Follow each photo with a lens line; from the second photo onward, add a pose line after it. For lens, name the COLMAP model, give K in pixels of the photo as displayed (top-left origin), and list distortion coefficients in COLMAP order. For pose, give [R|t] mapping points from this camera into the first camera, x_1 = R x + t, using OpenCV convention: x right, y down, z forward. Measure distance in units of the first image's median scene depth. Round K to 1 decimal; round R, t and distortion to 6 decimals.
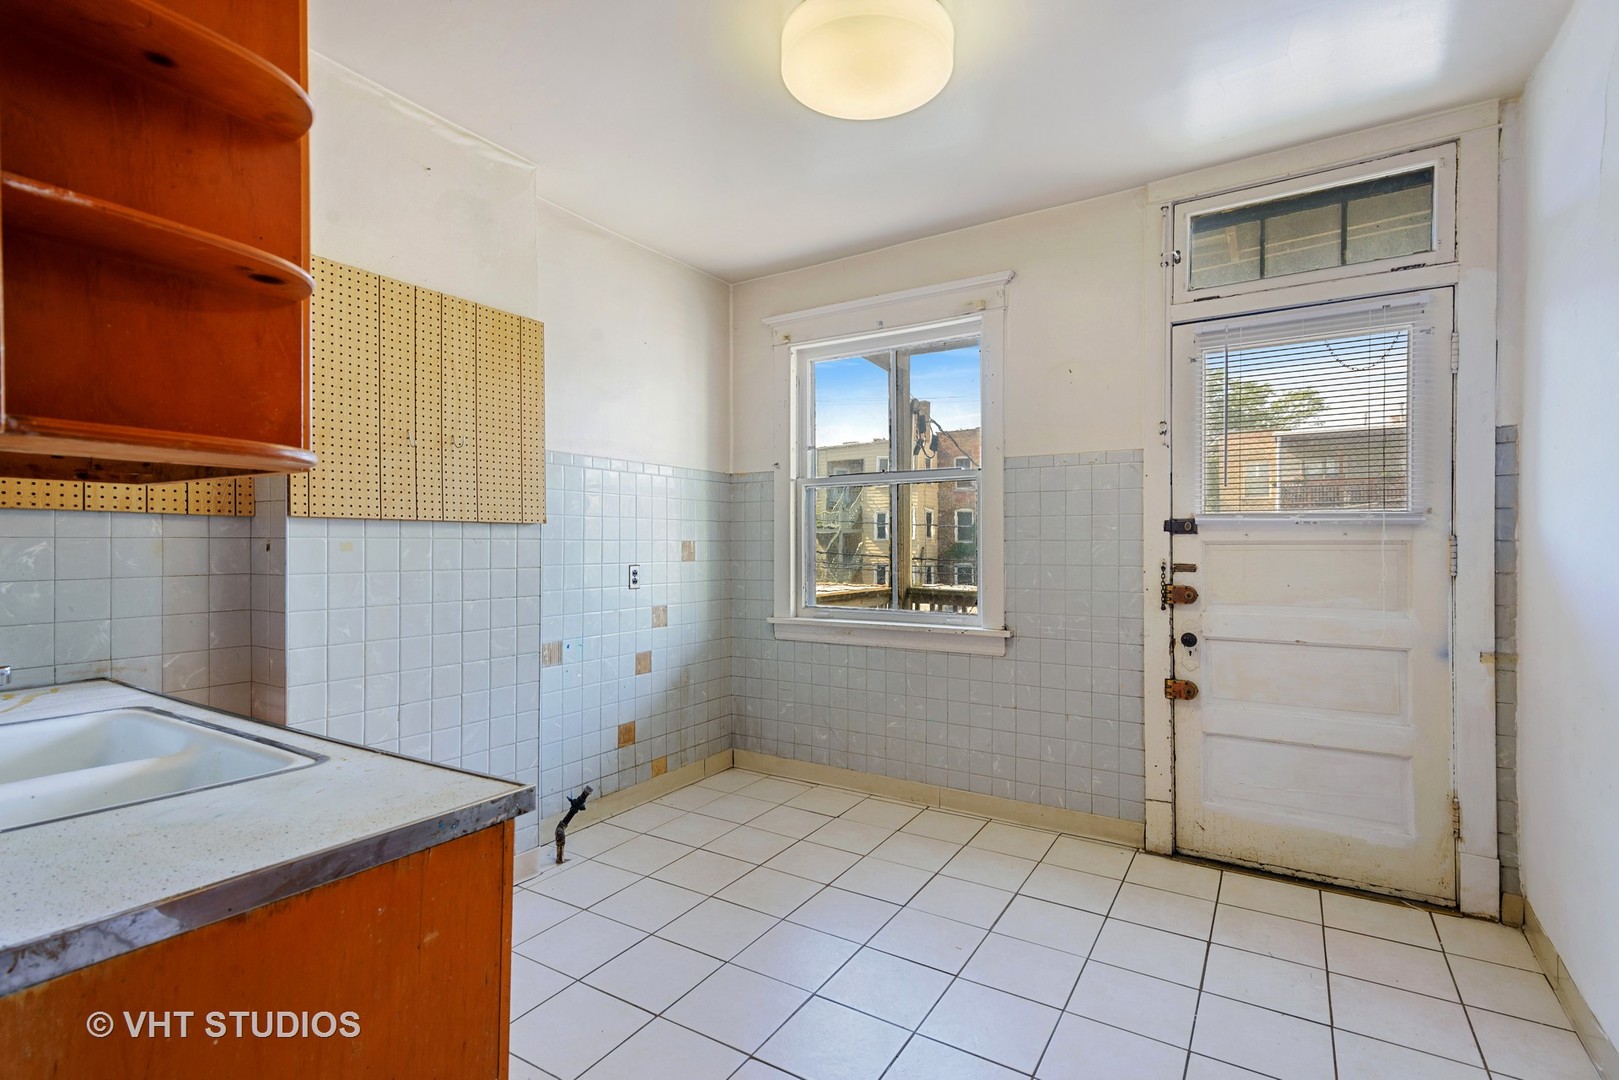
lens RADIAL K [[777.5, 0, 809.0], [0, 777.5, 540.0], [0, 0, 1]] dist [0.006259, -0.003476]
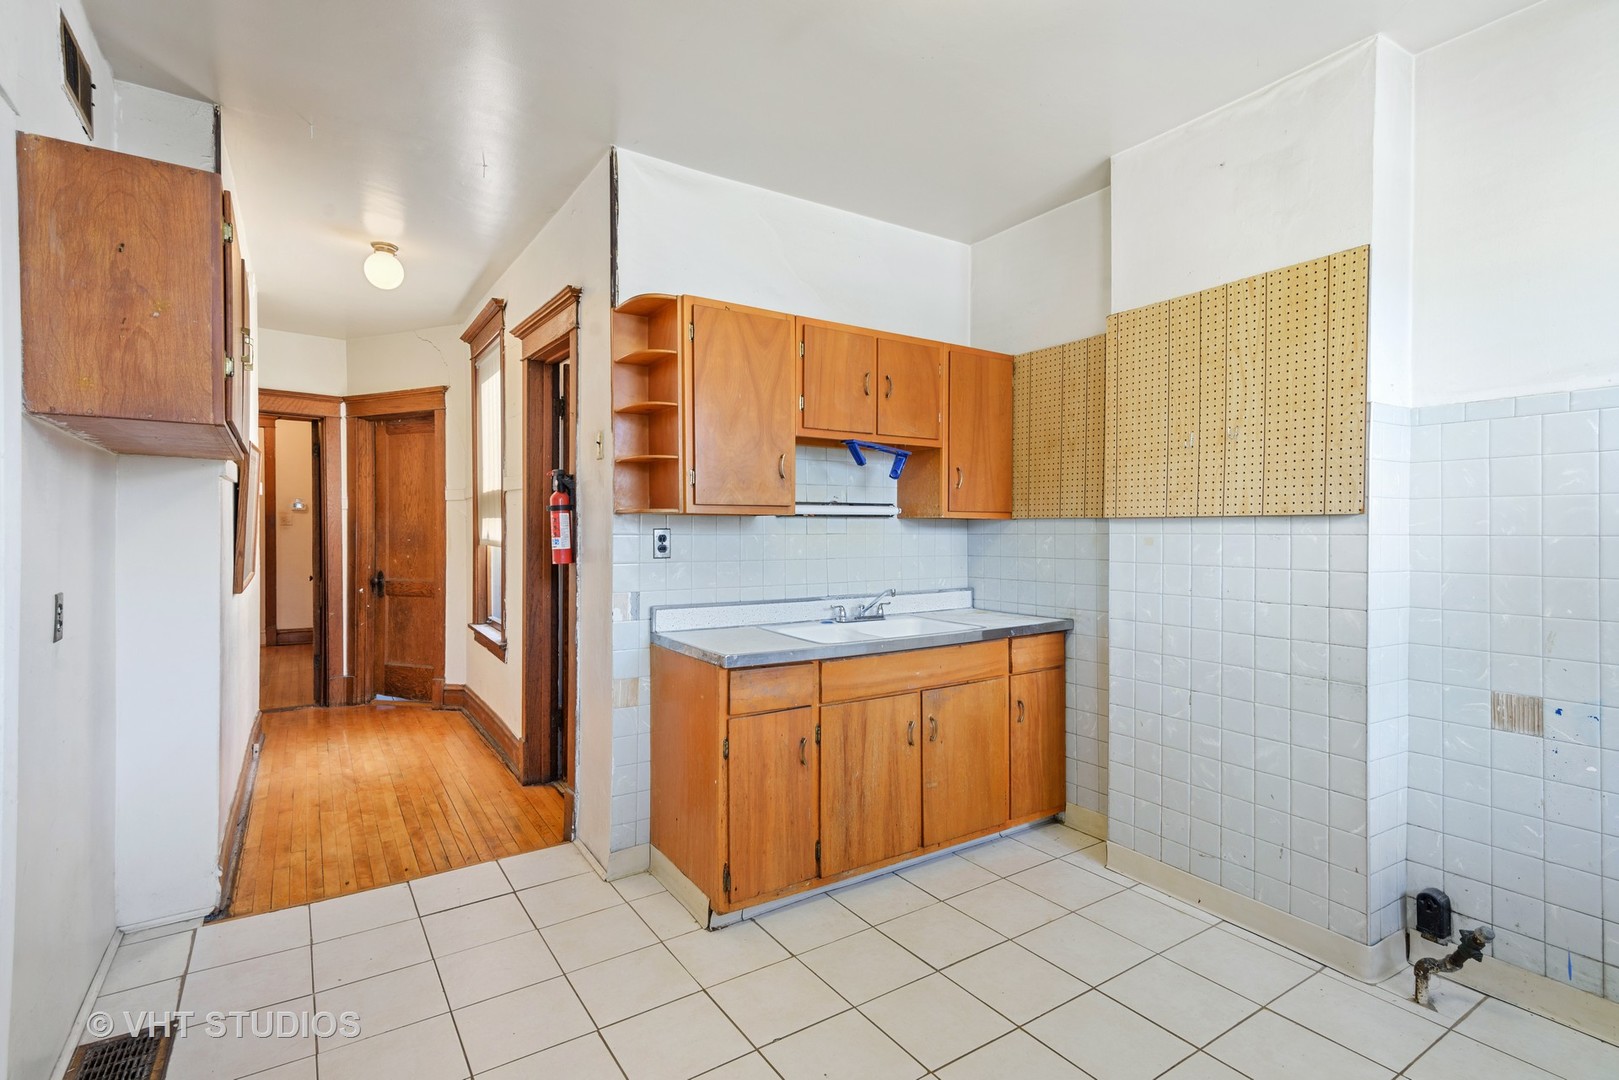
lens RADIAL K [[777.5, 0, 811.7], [0, 777.5, 541.3], [0, 0, 1]] dist [0.006259, -0.003476]
pose [[-0.428255, -0.000524, -0.903658, 0.632422], [-0.006236, 0.999978, 0.002375, 0.007826], [0.903636, 0.006652, -0.428249, 0.943406]]
